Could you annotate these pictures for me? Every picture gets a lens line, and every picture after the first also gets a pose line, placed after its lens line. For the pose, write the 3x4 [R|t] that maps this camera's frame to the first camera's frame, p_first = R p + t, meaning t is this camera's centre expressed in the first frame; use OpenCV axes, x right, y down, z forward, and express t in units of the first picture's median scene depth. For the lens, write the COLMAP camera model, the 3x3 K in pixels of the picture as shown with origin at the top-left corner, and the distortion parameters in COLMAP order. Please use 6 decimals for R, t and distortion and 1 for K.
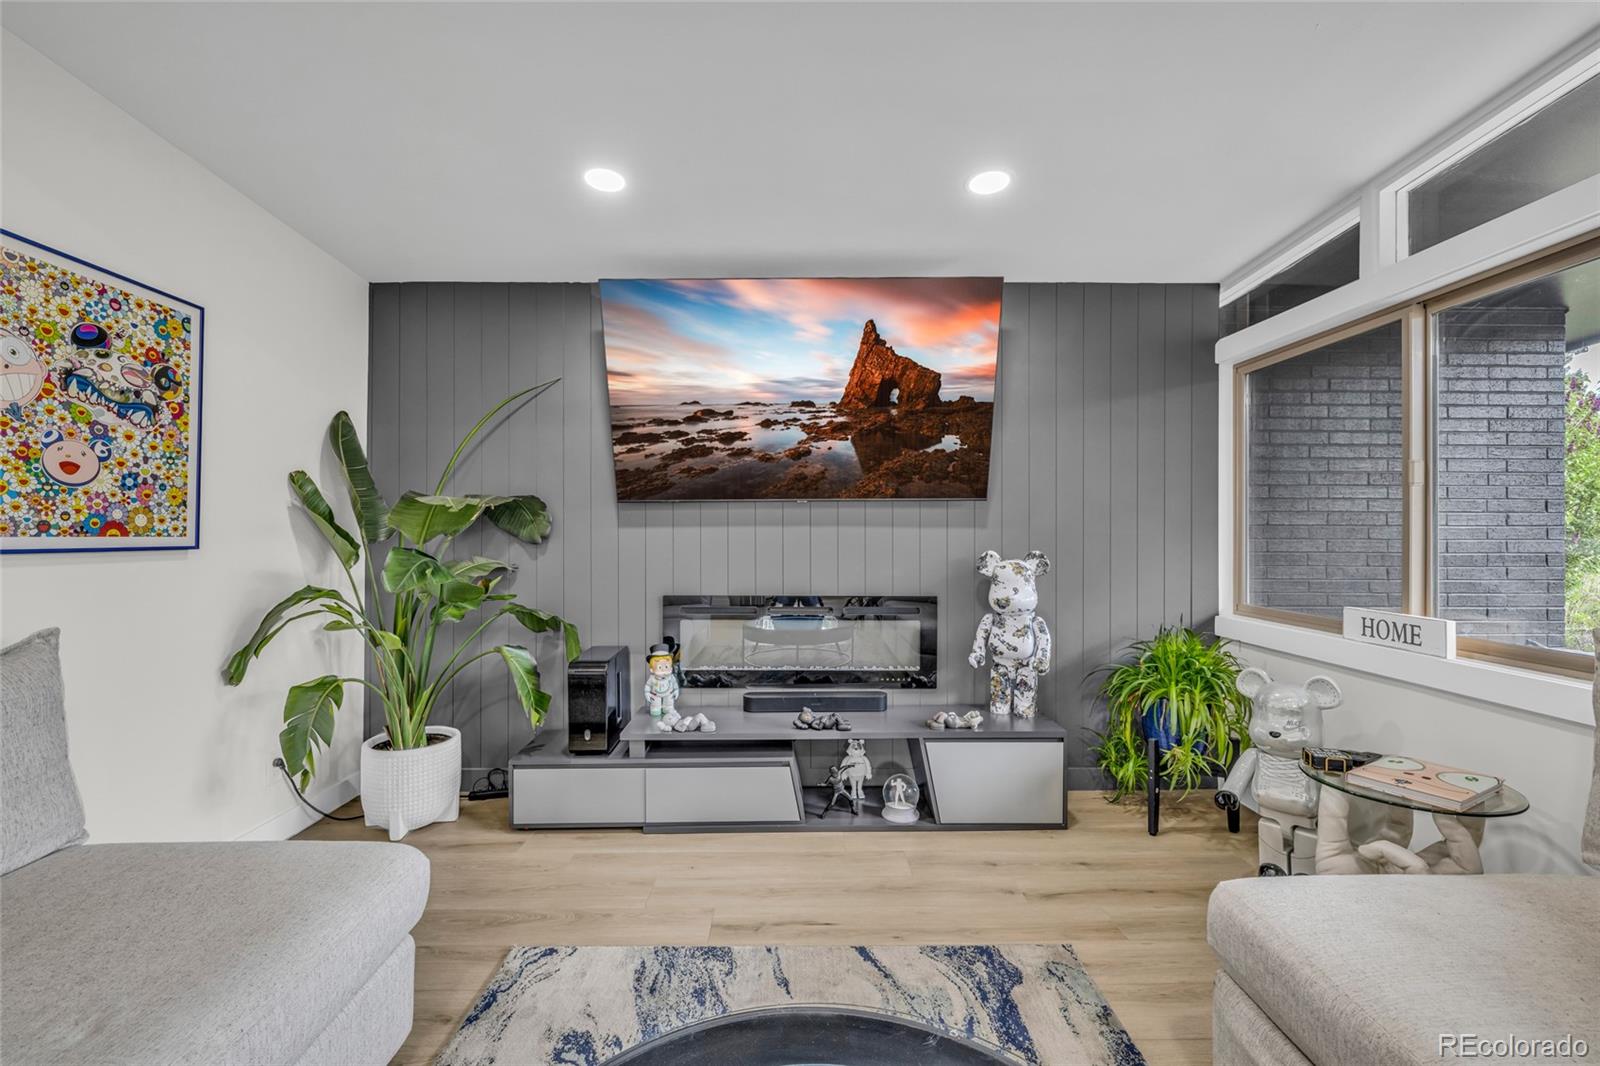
lens RADIAL K [[673.8, 0, 845.0], [0, 673.8, 526.6], [0, 0, 1]] dist [0.018714, -0.000047]
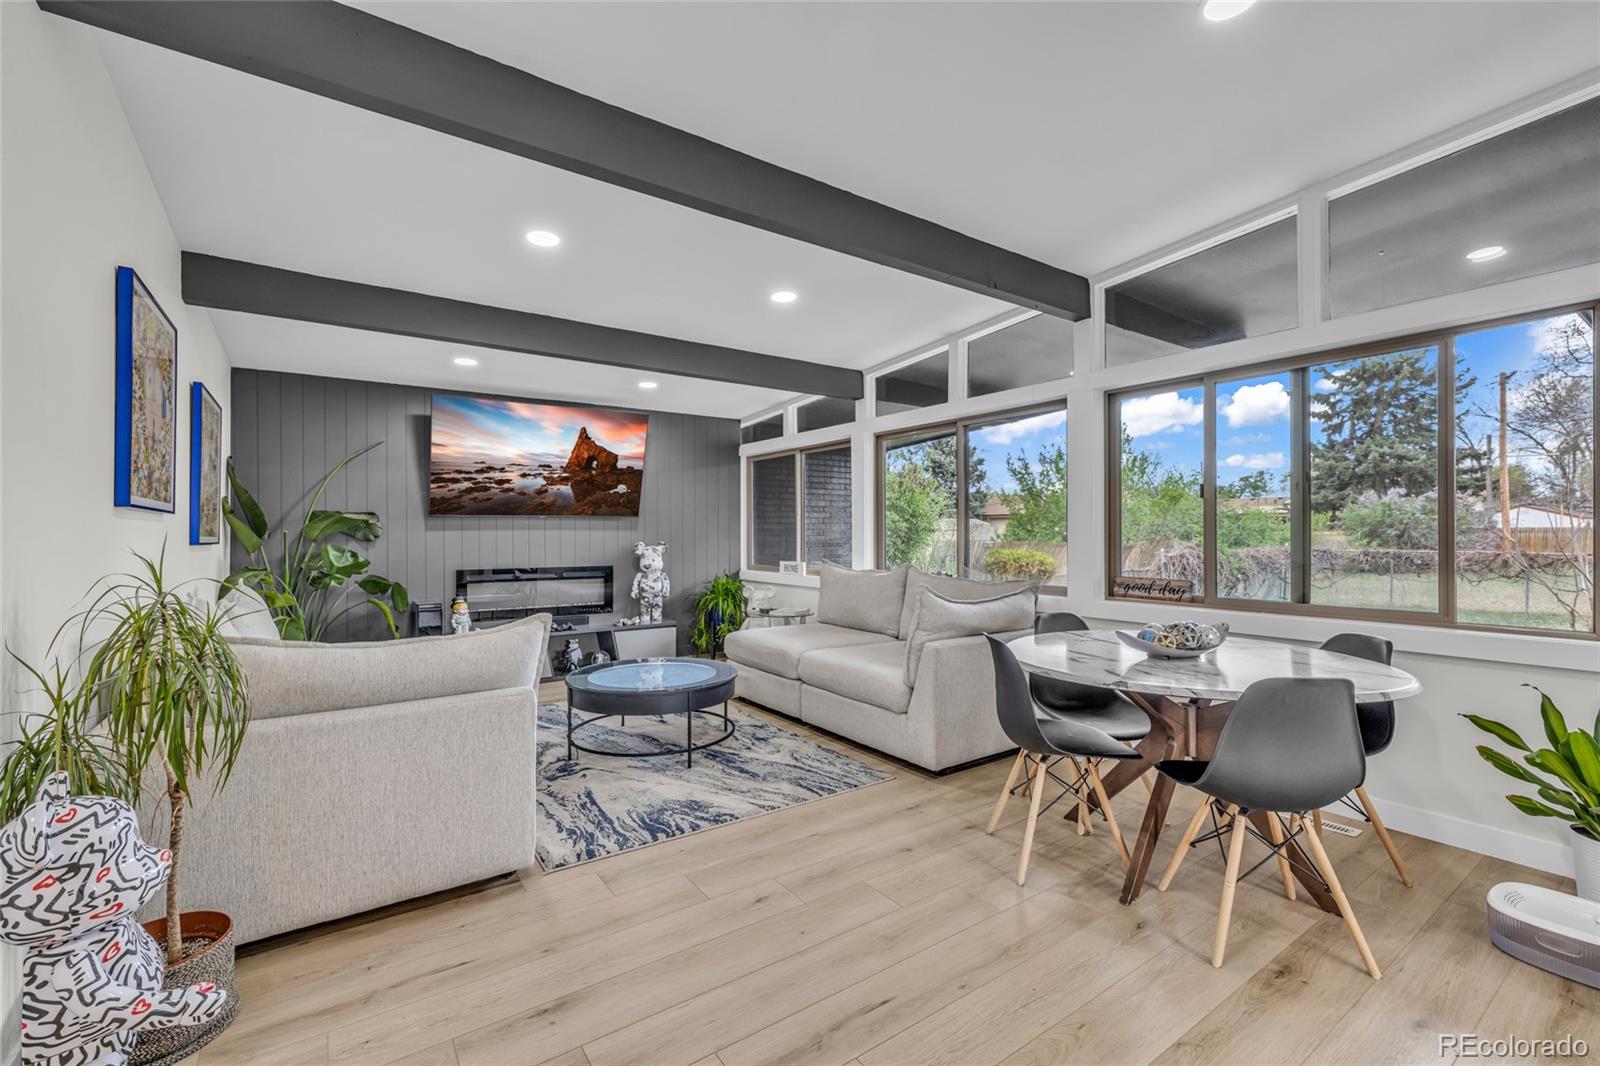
lens RADIAL K [[679.0, 0, 800.0], [0, 679.0, 533.0], [0, 0, 1]] dist [-0.000485, 0.000117]
pose [[0.855125, -0.003533, 0.518409, -0.438598], [-0.000602, 0.999969, 0.007808, -0.007601], [-0.518421, -0.006989, 0.855097, -1.012015]]
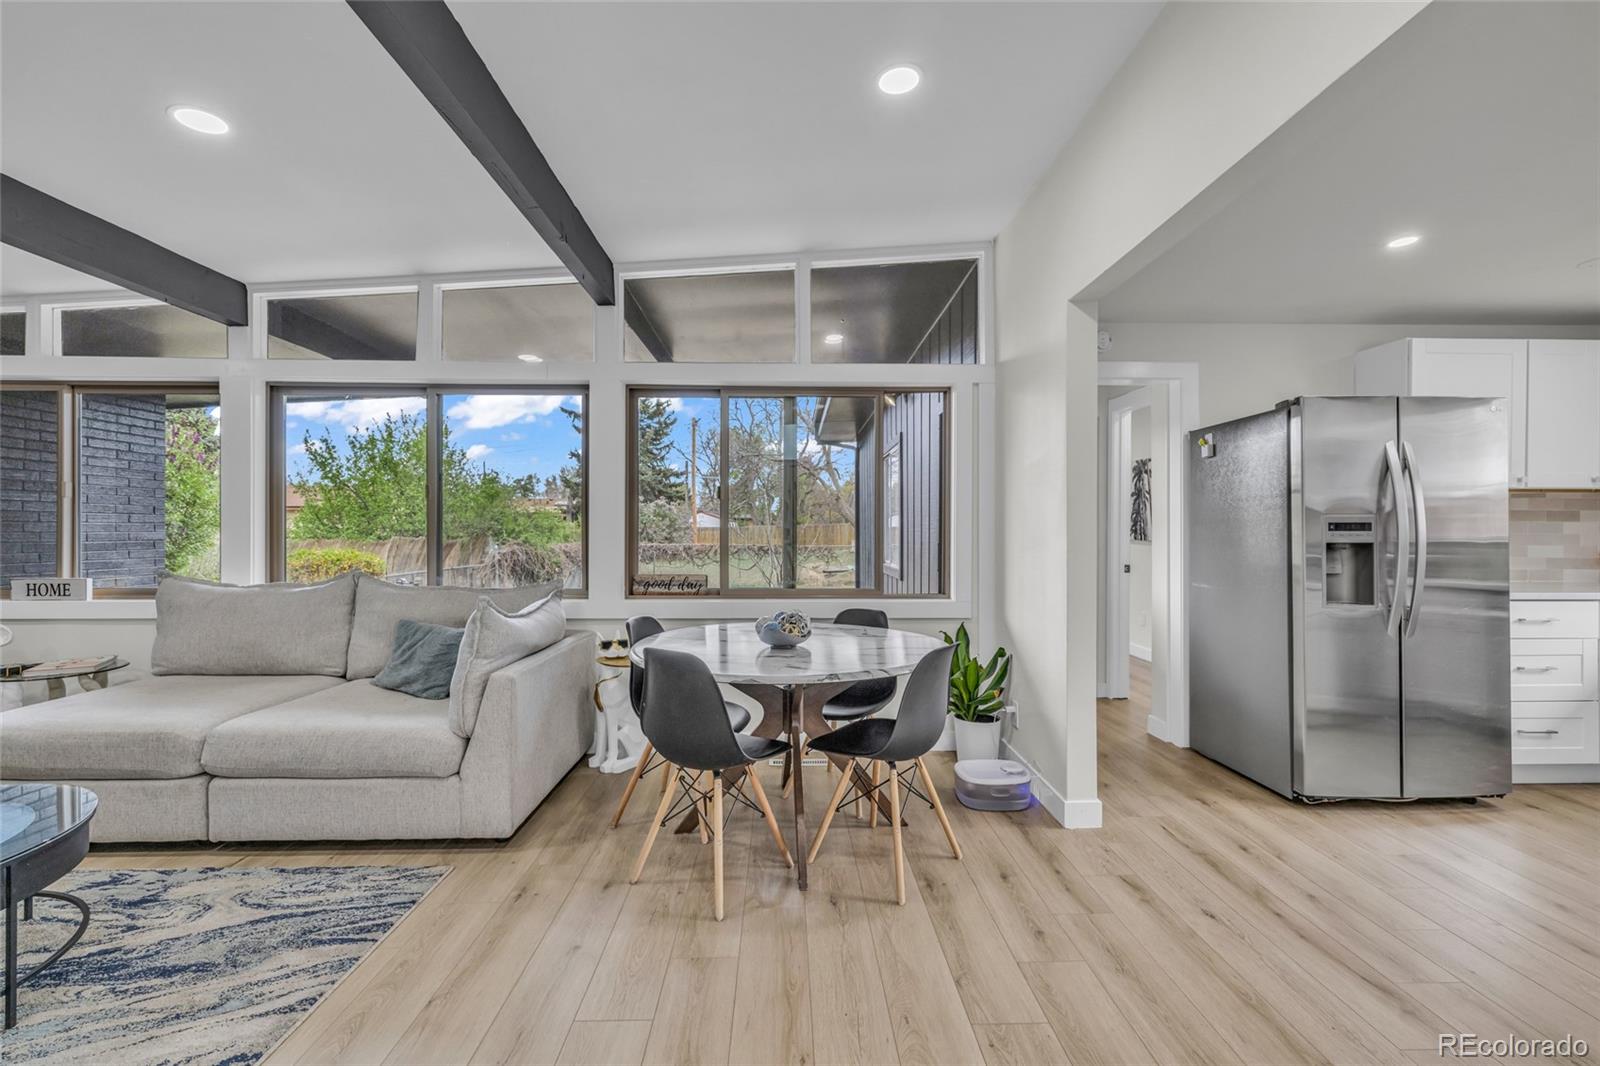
lens RADIAL K [[679.0, 0, 800.0], [0, 679.0, 533.0], [0, 0, 1]] dist [-0.000485, 0.000117]
pose [[0.038396, -0.006239, 0.999243, -0.517472], [-0.011192, 0.999915, 0.006673, -0.005483], [-0.999200, -0.011440, 0.038323, -0.586098]]
